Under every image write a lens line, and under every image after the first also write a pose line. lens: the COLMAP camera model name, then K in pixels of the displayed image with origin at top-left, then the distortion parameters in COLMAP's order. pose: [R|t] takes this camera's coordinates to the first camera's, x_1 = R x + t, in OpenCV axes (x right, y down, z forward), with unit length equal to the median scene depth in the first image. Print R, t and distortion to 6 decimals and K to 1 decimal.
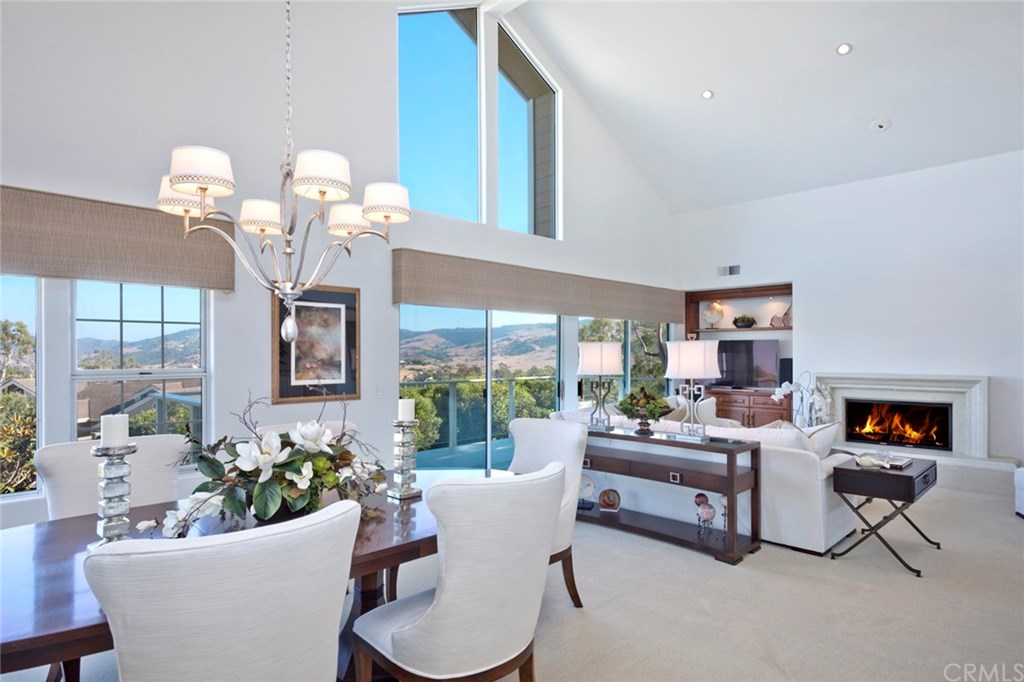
lens RADIAL K [[574.6, 0, 509.5], [0, 574.6, 354.0], [0, 0, 1]] dist [0.000672, 0.000997]
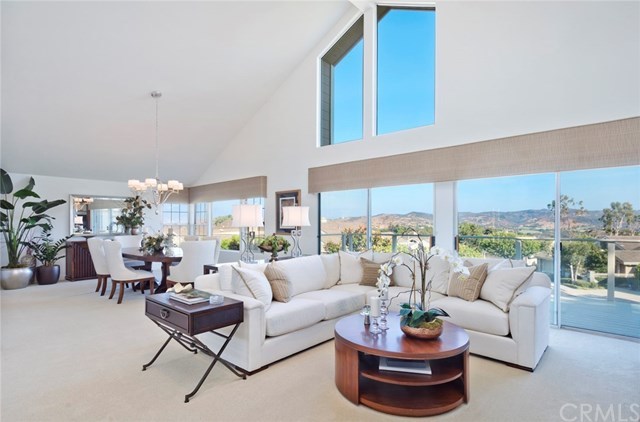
lens RADIAL K [[327.2, 0, 317.4], [0, 327.2, 217.0], [0, 0, 1]] dist [0.029610, 0.000256]
pose [[0.059403, -0.019341, -0.998047, 0.844538], [0.003274, 0.999811, -0.019180, 0.021156], [0.998229, -0.002128, 0.059455, 0.743352]]
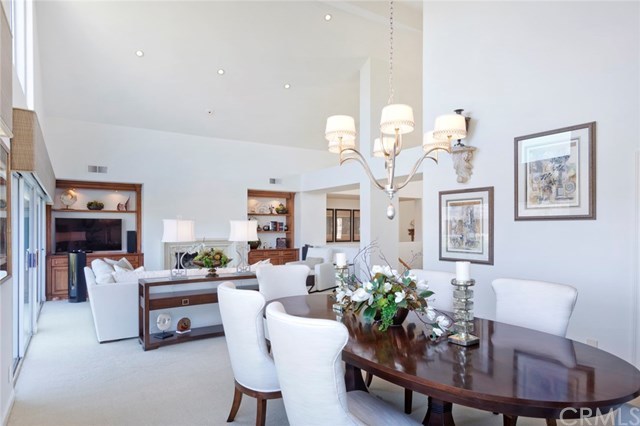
lens RADIAL K [[386.1, 0, 319.0], [0, 386.1, 234.7], [0, 0, 1]] dist [0.001636, 0.000334]
pose [[0.214532, -0.012699, 0.976634, -0.544580], [0.001442, 0.999918, 0.012686, 0.006008], [-0.976716, -0.001314, 0.214533, 0.335999]]
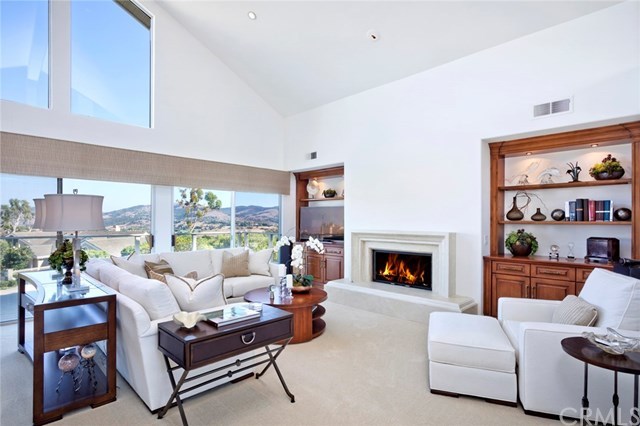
lens RADIAL K [[336.0, 0, 311.7], [0, 336.0, 220.6], [0, 0, 1]] dist [0.000293, 0.001054]
pose [[0.999940, 0.005258, -0.009615, 0.494730], [-0.005251, 0.999986, 0.000744, 0.012365], [0.009619, -0.000693, 0.999953, 0.239818]]
